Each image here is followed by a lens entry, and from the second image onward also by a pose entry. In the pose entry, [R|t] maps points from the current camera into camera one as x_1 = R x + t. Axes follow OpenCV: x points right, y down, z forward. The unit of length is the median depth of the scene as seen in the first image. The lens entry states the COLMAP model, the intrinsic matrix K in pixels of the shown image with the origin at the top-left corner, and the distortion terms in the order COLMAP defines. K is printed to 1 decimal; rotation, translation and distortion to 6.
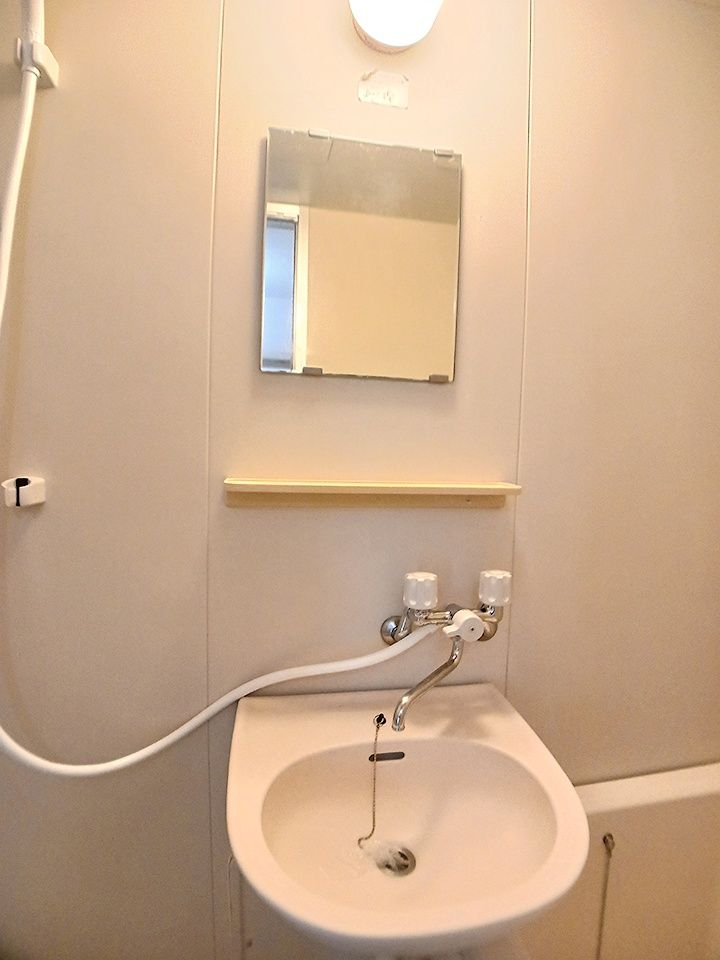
lens RADIAL K [[535.0, 0, 360.0], [0, 535.0, 480.0], [0, 0, 1]] dist [-0.074474, -0.000407]
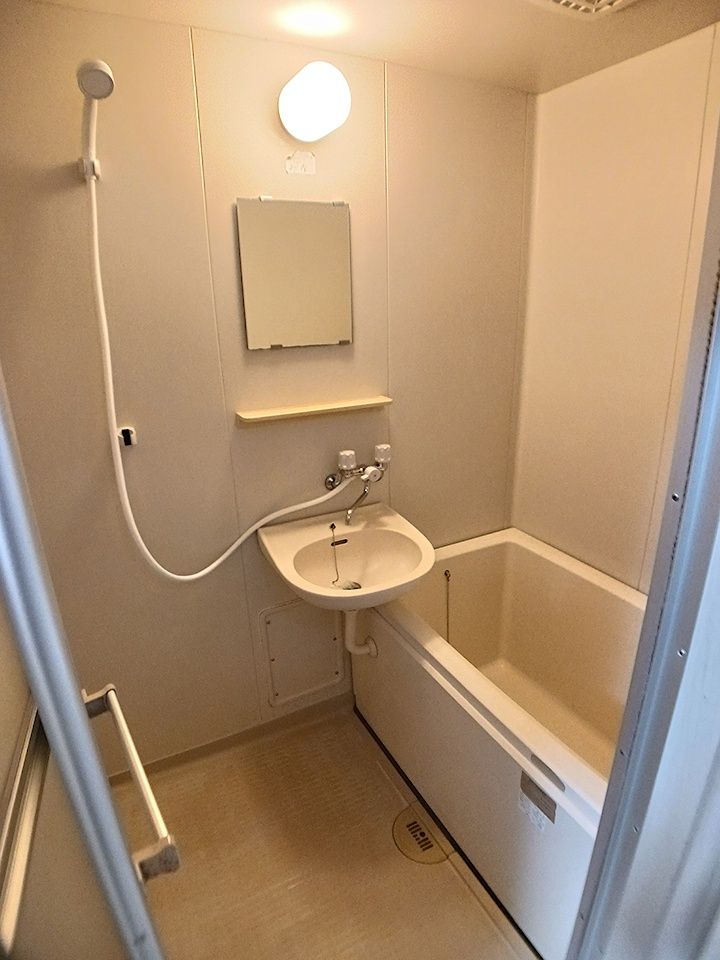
lens RADIAL K [[535.0, 0, 360.0], [0, 535.0, 480.0], [0, 0, 1]] dist [-0.074474, -0.000407]
pose [[0.957071, -0.143051, 0.252094, -0.338387], [0.070976, 0.958914, 0.274677, -0.250802], [-0.281029, -0.244992, 0.927902, -0.830460]]
